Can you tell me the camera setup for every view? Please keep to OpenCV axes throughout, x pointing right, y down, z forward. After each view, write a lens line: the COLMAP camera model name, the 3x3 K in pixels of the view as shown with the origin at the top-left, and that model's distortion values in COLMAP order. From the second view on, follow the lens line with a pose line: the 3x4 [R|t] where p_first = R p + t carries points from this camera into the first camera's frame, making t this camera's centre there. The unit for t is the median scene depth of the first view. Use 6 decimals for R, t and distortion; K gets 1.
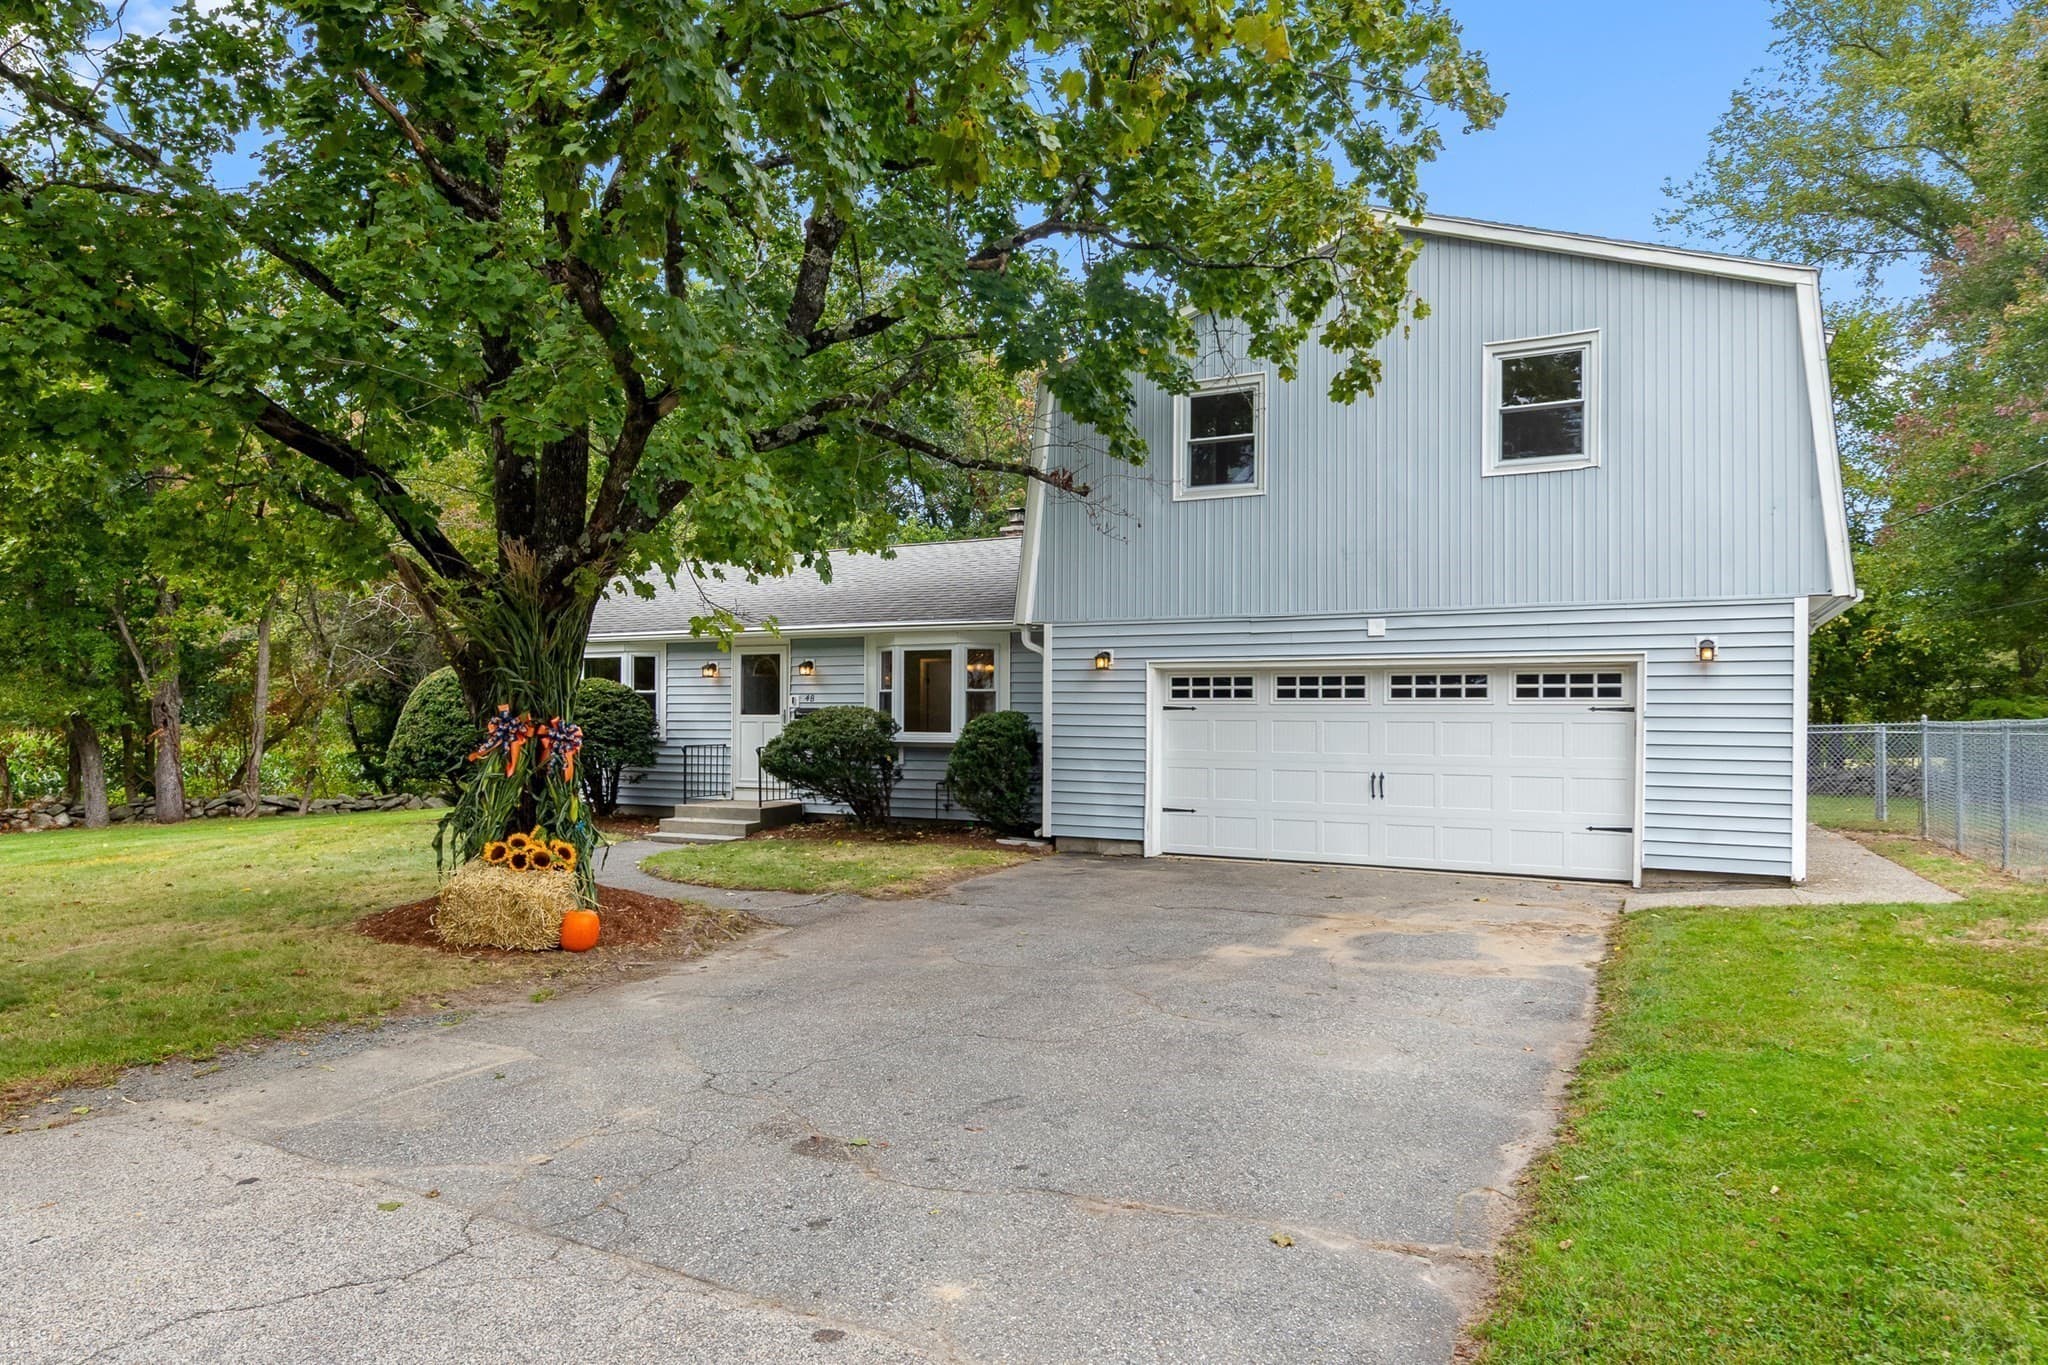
lens RADIAL K [[1363.0, 0, 1024.0], [0, 1363.0, 682.5], [0, 0, 1]] dist [0.001748, 0.003649]
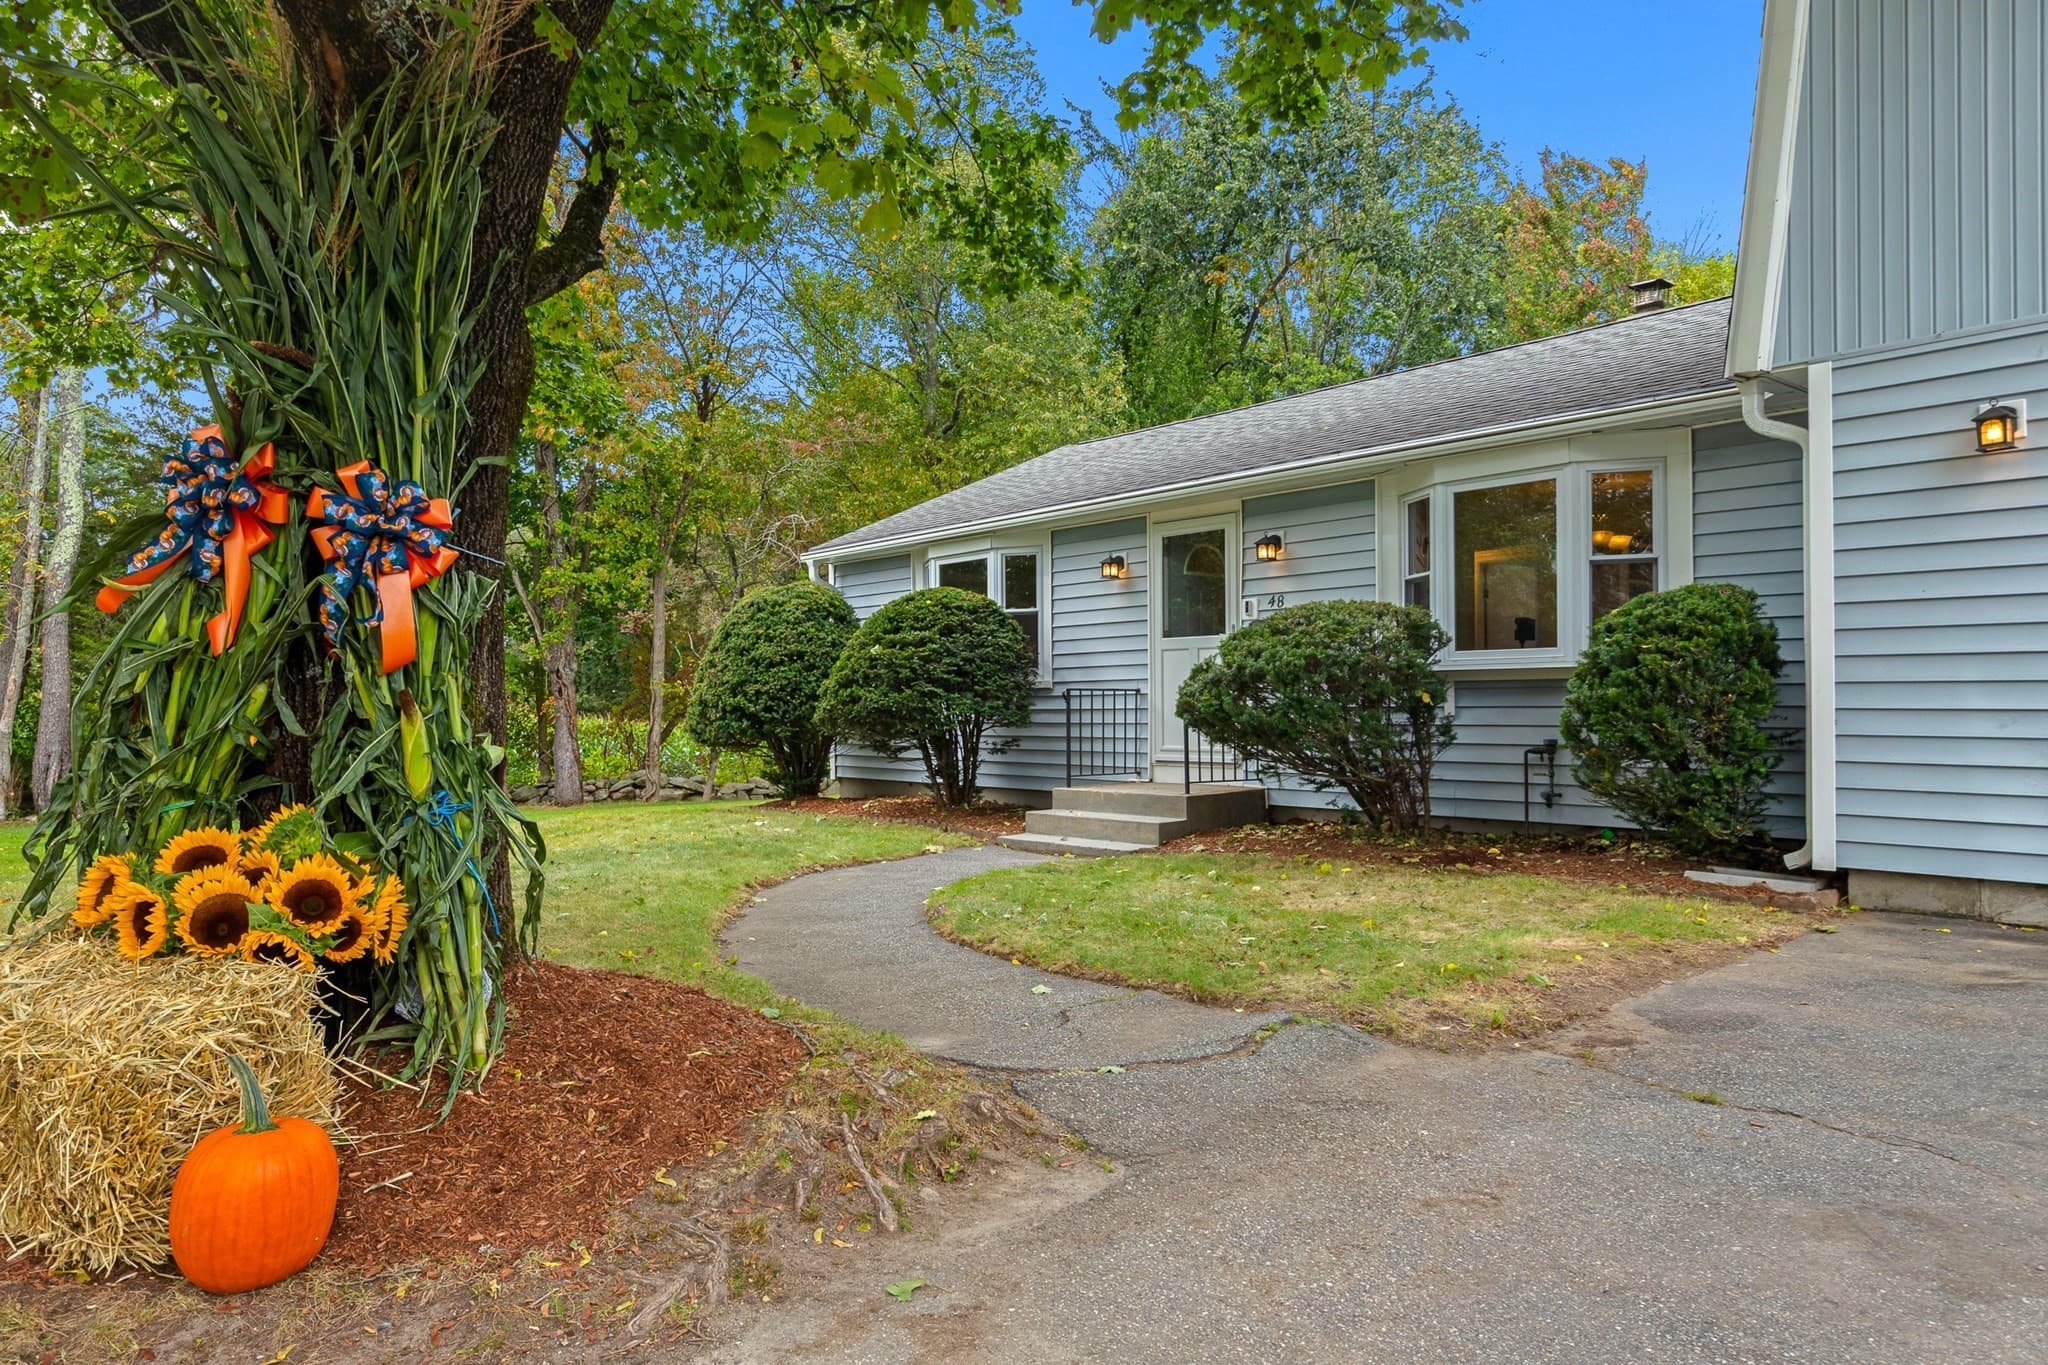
lens RADIAL K [[1363.0, 0, 1024.0], [0, 1363.0, 682.5], [0, 0, 1]] dist [0.001748, 0.003649]
pose [[0.930716, -0.012547, -0.365527, -0.051819], [0.011949, 0.999921, -0.003896, 0.048171], [0.365547, -0.000742, 0.930793, 0.463533]]
